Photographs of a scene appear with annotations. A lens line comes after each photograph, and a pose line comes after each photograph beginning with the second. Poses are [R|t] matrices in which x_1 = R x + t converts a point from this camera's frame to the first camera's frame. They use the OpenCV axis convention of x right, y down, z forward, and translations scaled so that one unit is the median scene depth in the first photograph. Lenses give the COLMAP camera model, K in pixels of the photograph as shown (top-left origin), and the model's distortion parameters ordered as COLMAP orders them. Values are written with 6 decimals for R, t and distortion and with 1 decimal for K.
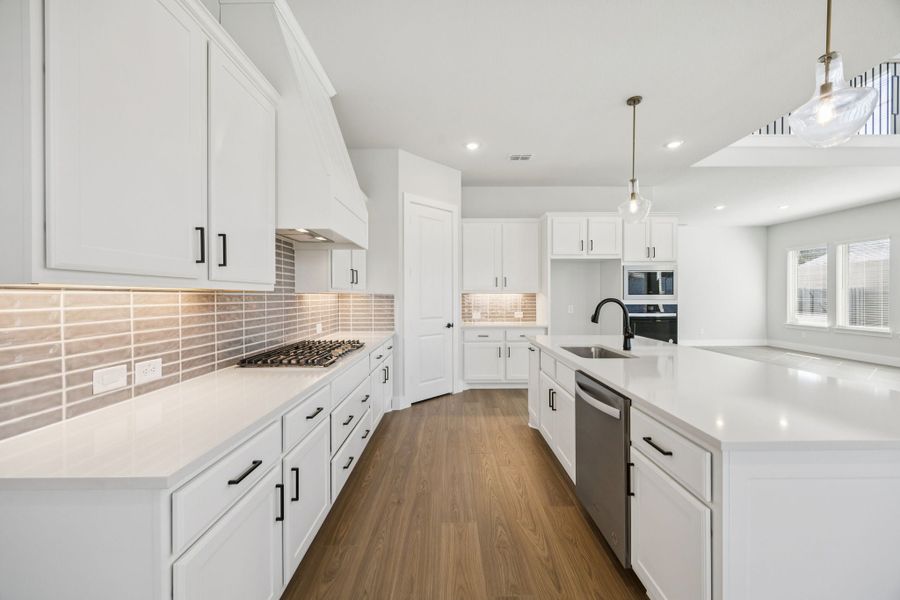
lens RADIAL K [[344.6, 0, 451.9], [0, 344.6, 297.5], [0, 0, 1]] dist [-0.001418, 0.000078]
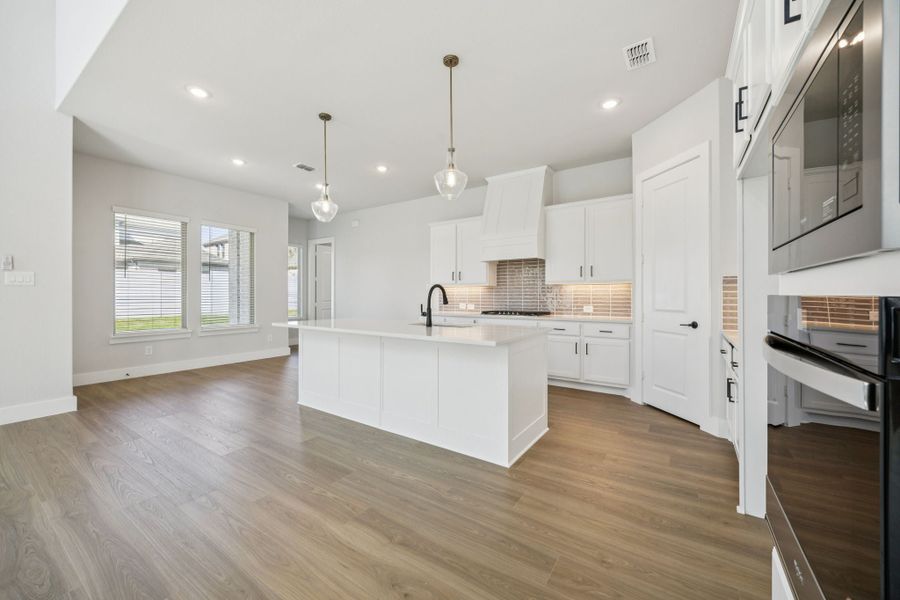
lens RADIAL K [[348.6, 0, 451.3], [0, 348.6, 295.4], [0, 0, 1]] dist [0.000351, -0.000055]
pose [[-0.563105, 0.003045, -0.826380, 0.947459], [-0.002034, 0.999985, 0.005070, 0.022294], [0.826383, 0.004536, -0.563091, 1.123574]]
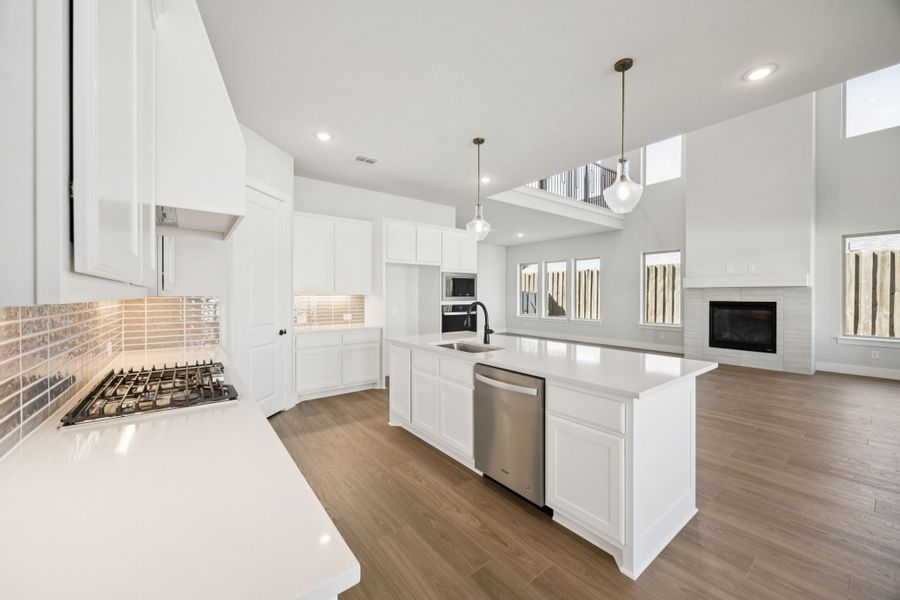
lens RADIAL K [[344.6, 0, 451.9], [0, 344.6, 297.5], [0, 0, 1]] dist [-0.001418, 0.000078]
pose [[0.795379, -0.001756, 0.606110, -0.219398], [0.000128, 0.999996, 0.002729, -0.010550], [-0.606113, -0.002094, 0.795376, 0.056976]]
